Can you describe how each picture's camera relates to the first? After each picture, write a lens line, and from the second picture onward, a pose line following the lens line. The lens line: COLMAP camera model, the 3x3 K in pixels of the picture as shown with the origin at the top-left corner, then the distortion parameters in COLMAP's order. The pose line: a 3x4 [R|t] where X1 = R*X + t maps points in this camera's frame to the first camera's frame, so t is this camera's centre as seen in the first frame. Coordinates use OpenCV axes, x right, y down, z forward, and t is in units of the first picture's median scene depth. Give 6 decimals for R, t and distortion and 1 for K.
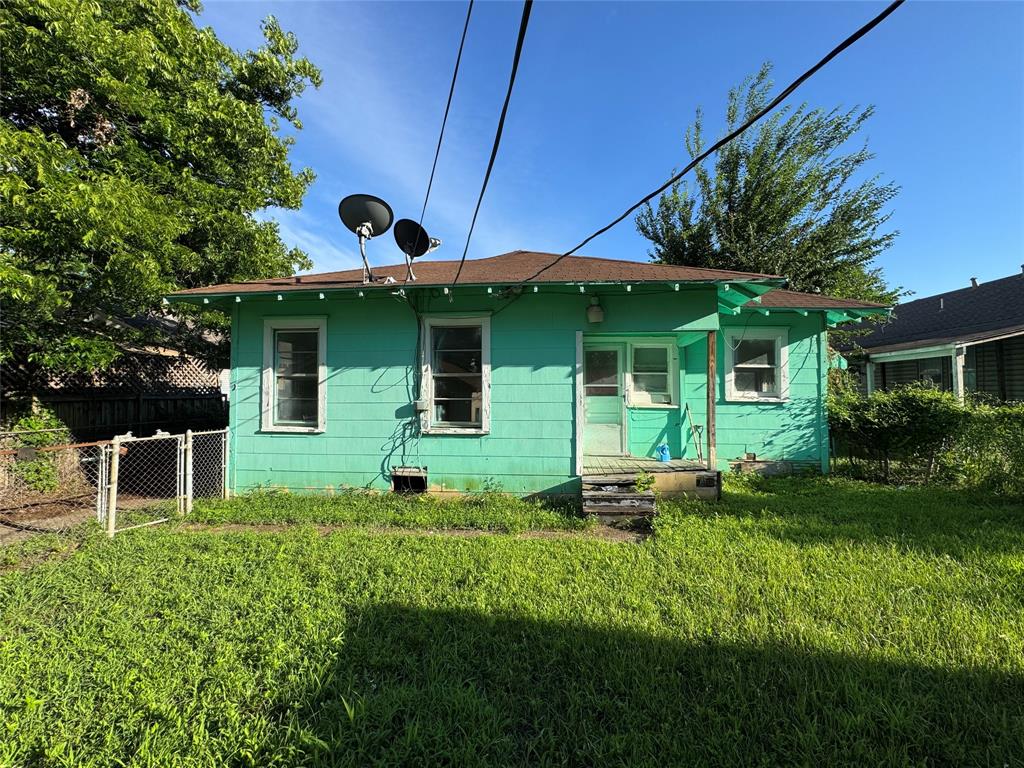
lens RADIAL K [[410.0, 0, 512.0], [0, 410.0, 384.0], [0, 0, 1]] dist [-0.003082, 0.000079]
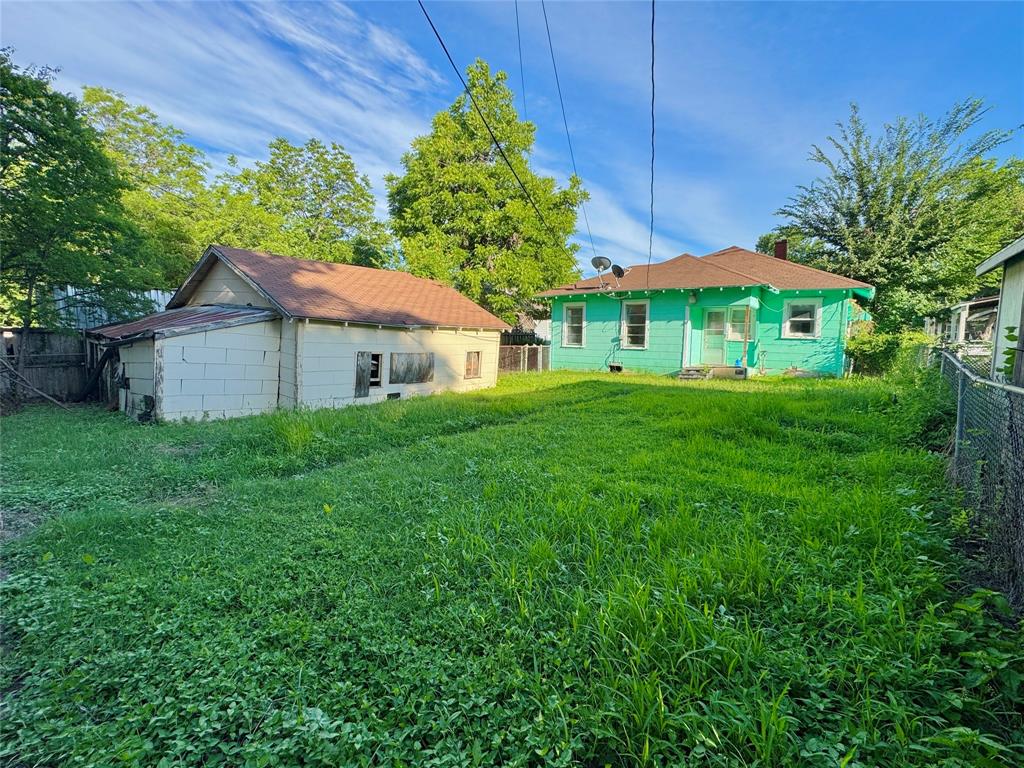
lens RADIAL K [[447.3, 0, 512.0], [0, 447.3, 384.0], [0, 0, 1]] dist [-0.000380, -0.000020]
pose [[0.836040, 0.071120, -0.544039, 0.677290], [0.003767, 0.990796, 0.135313, -0.034801], [0.548655, -0.115176, 0.828077, -1.539578]]
